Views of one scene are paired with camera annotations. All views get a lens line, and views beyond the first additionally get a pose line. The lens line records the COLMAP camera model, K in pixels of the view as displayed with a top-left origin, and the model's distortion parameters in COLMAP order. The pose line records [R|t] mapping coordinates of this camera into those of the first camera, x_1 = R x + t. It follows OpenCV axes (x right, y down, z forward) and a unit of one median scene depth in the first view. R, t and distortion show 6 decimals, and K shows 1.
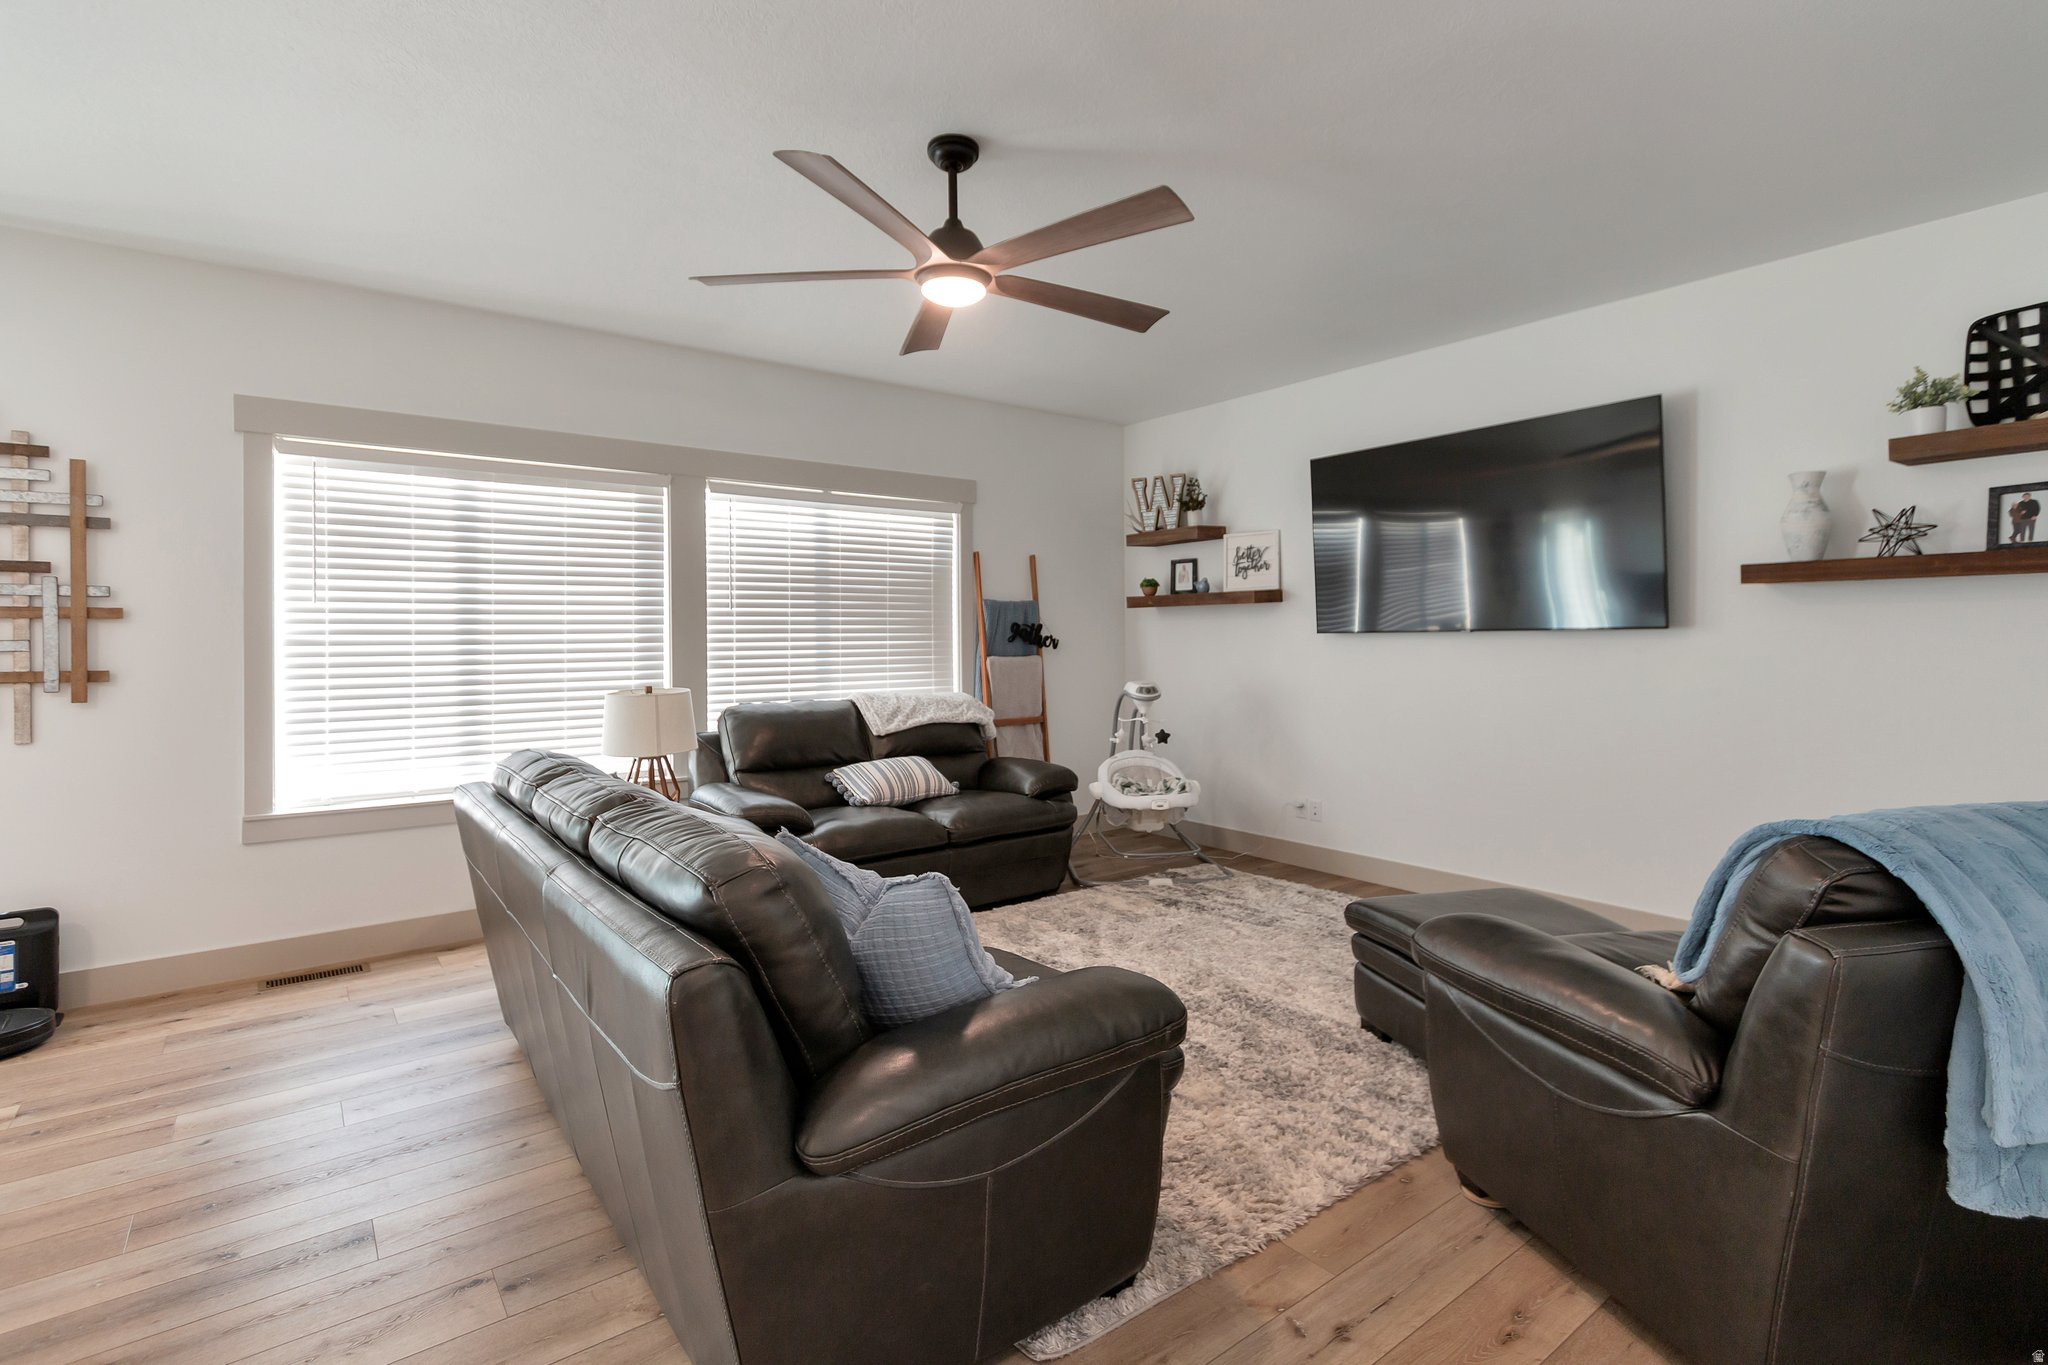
lens RADIAL K [[960.5, 0, 1045.0], [0, 960.5, 638.4], [0, 0, 1]] dist [0.011997, -0.002448]
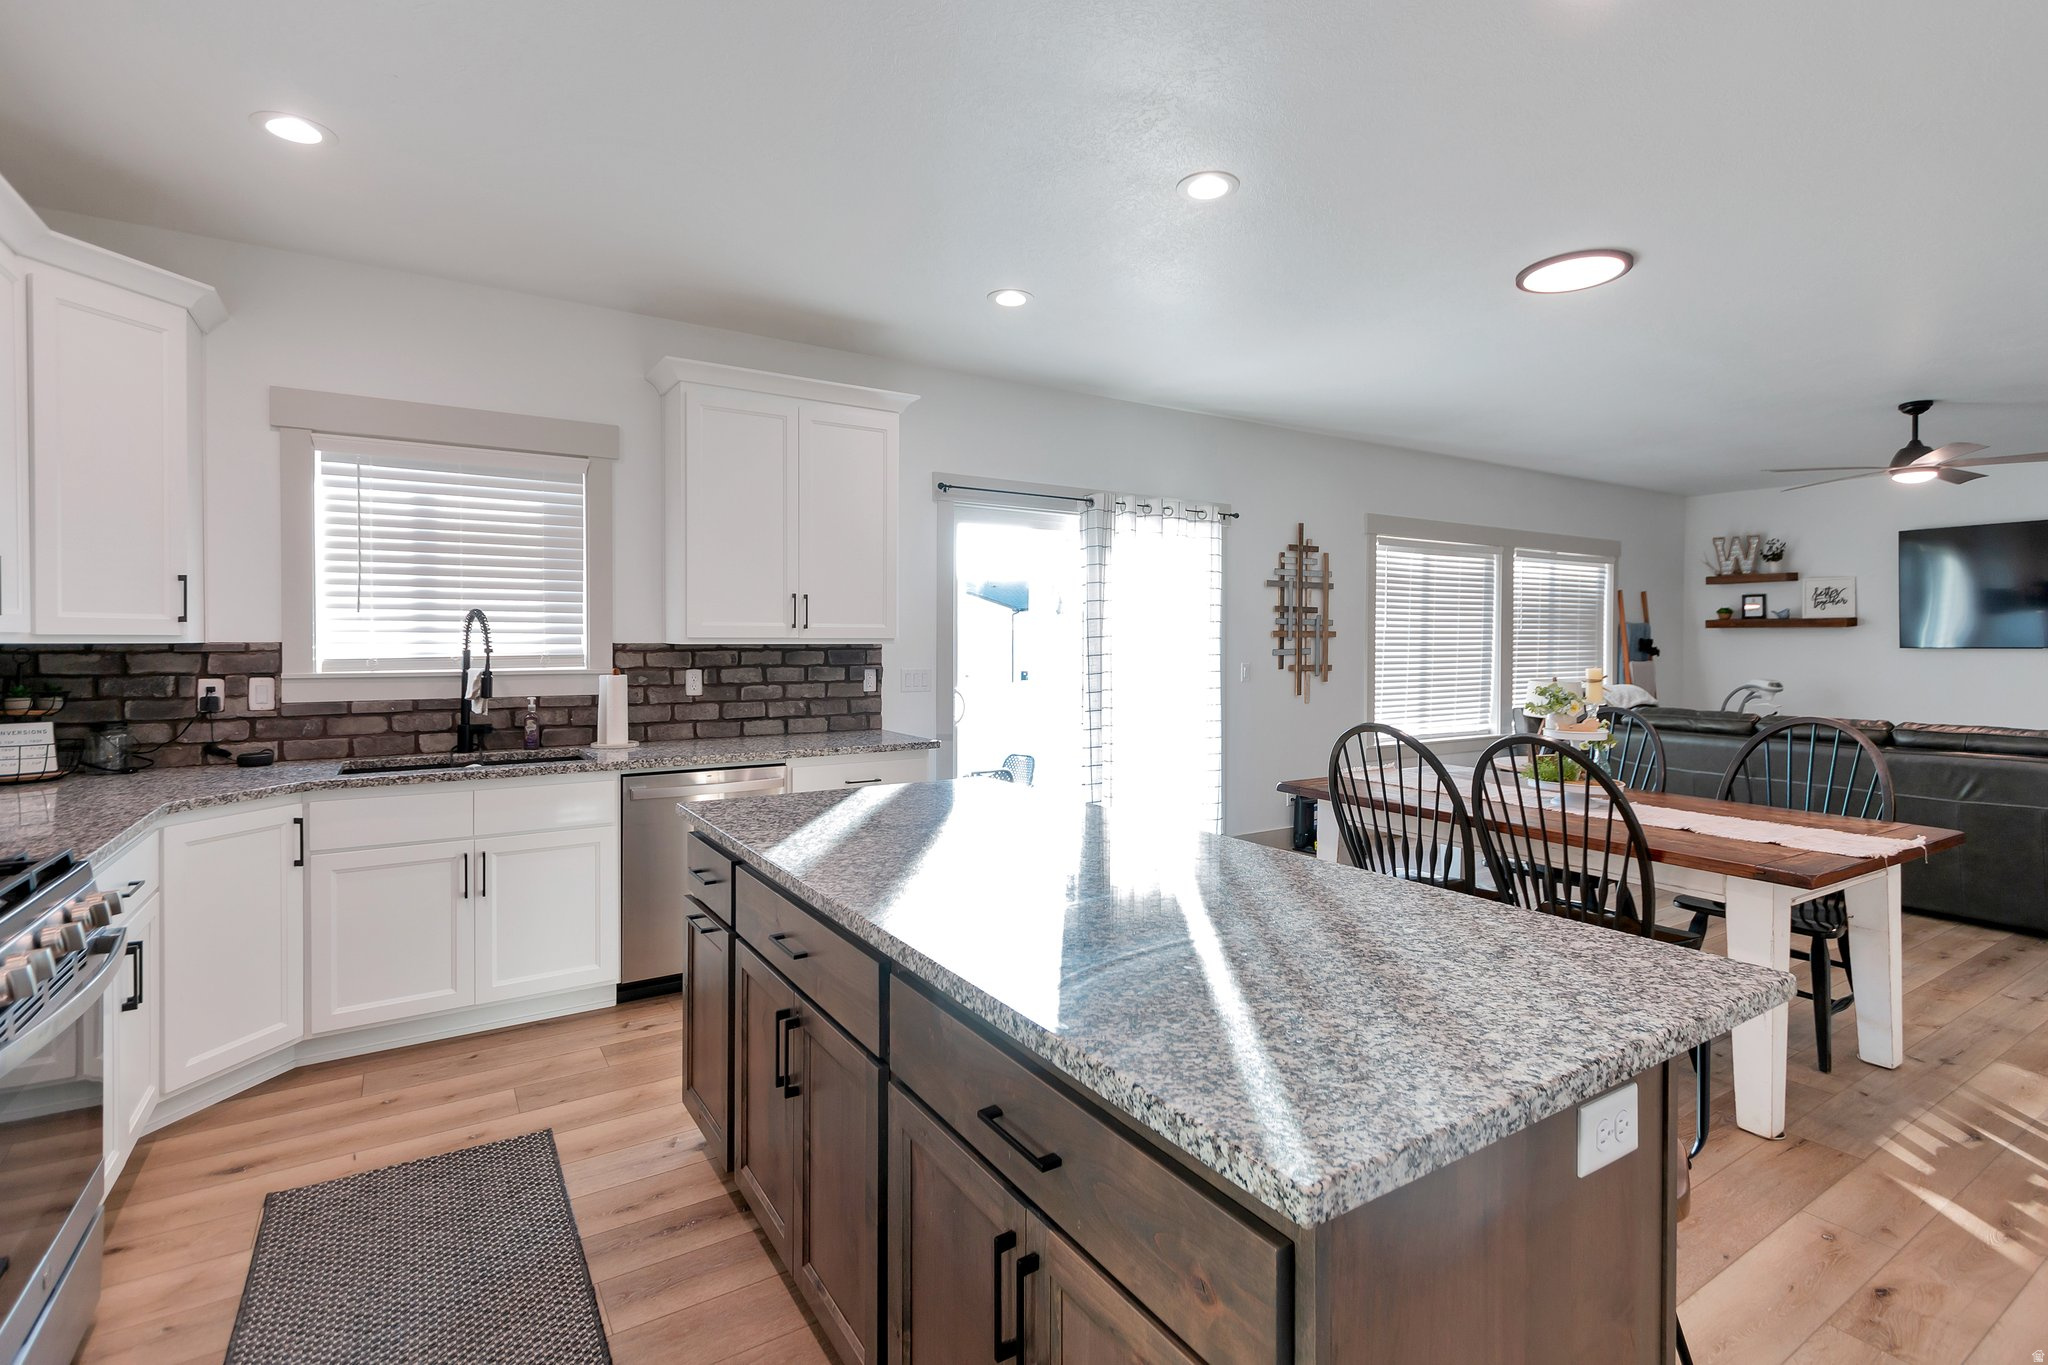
lens RADIAL K [[960.5, 0, 1065.1], [0, 960.5, 632.2], [0, 0, 1]] dist [0.011997, -0.002448]
pose [[0.996982, 0.006879, -0.077327, -0.806137], [-0.007633, 0.999926, -0.009451, -0.005053], [0.077257, 0.010013, 0.996961, -0.534181]]
